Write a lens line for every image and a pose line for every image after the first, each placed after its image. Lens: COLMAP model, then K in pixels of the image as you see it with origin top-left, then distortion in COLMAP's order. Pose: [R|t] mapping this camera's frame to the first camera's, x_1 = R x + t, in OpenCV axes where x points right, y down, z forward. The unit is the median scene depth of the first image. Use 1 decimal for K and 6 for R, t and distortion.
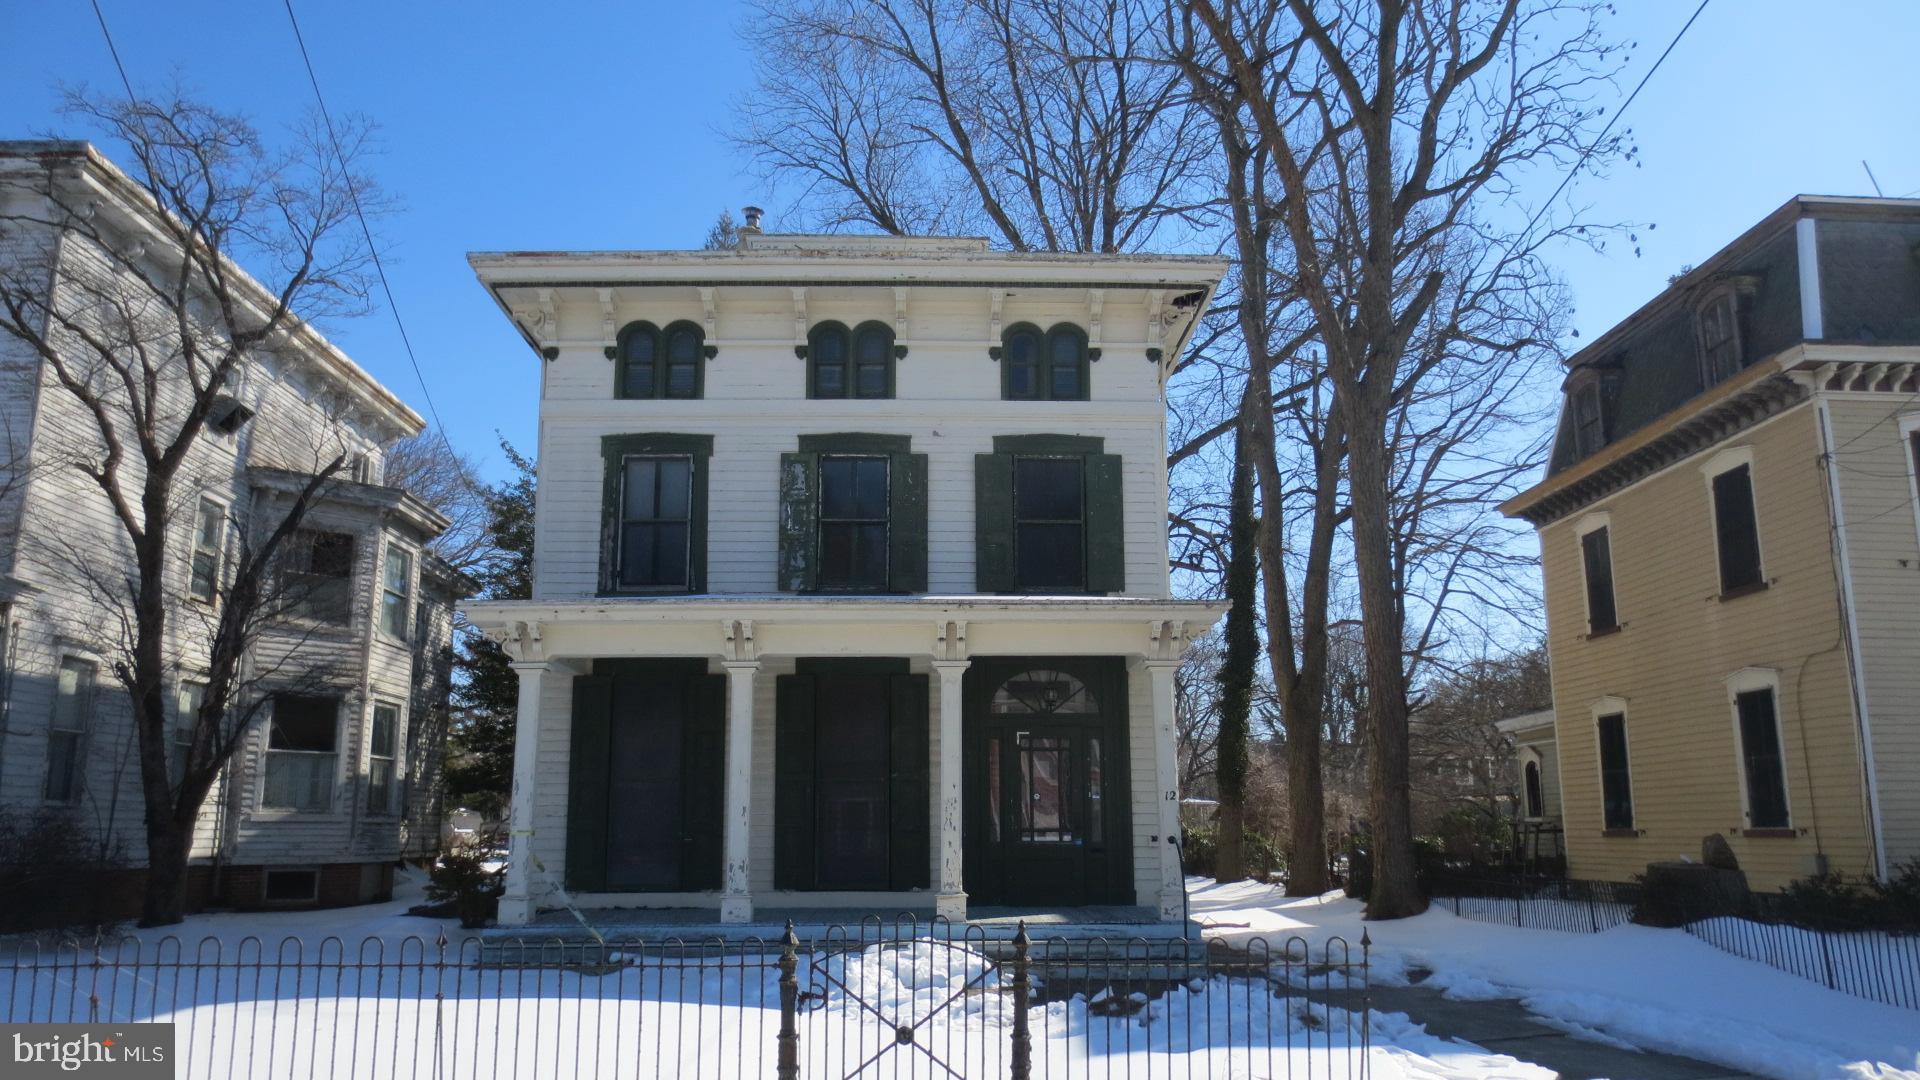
lens RADIAL K [[1306.2, 0, 960.0], [0, 1306.2, 540.0], [0, 0, 1]] dist [-0.004303, 0.000587]
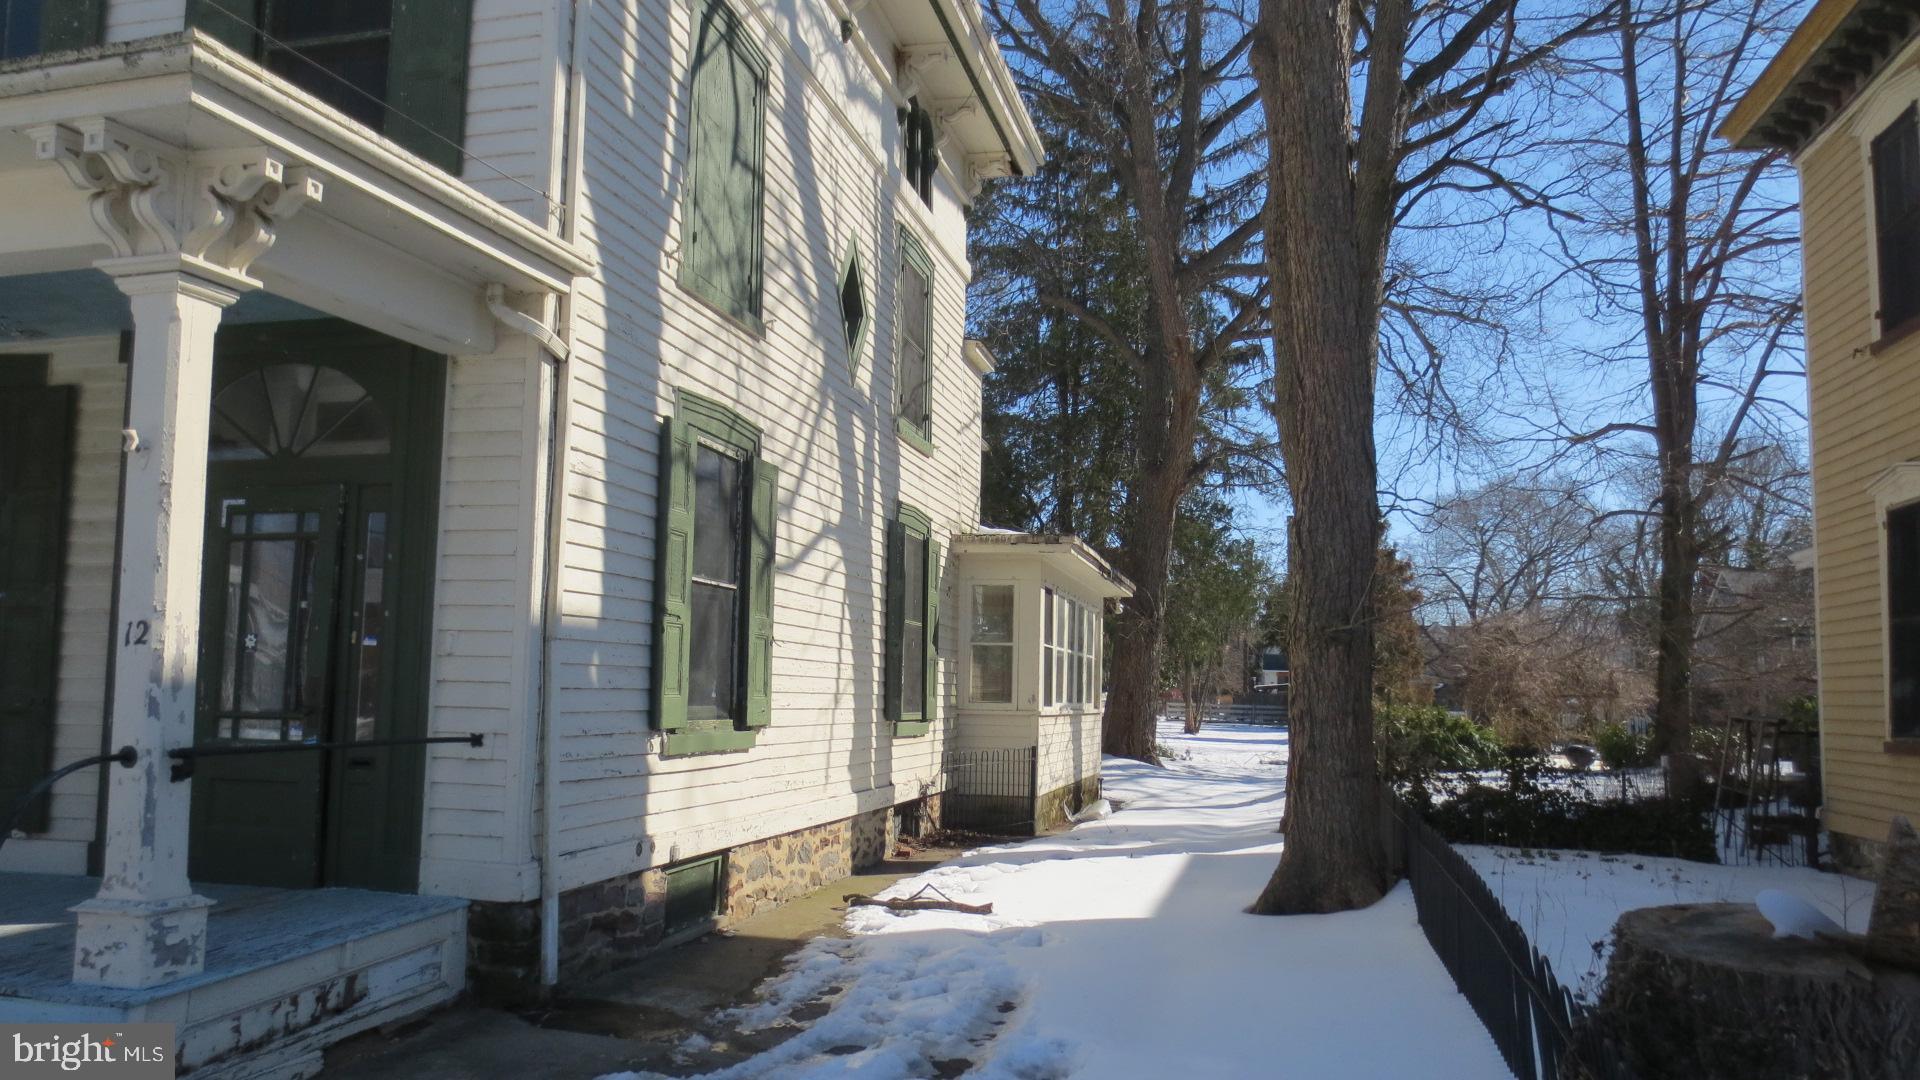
lens RADIAL K [[1306.2, 0, 960.0], [0, 1306.2, 540.0], [0, 0, 1]] dist [-0.004303, 0.000587]
pose [[0.963174, -0.010090, -0.268690, 0.281246], [0.036027, 0.995128, 0.091776, 0.088152], [0.266455, -0.098076, 0.958845, 0.433715]]
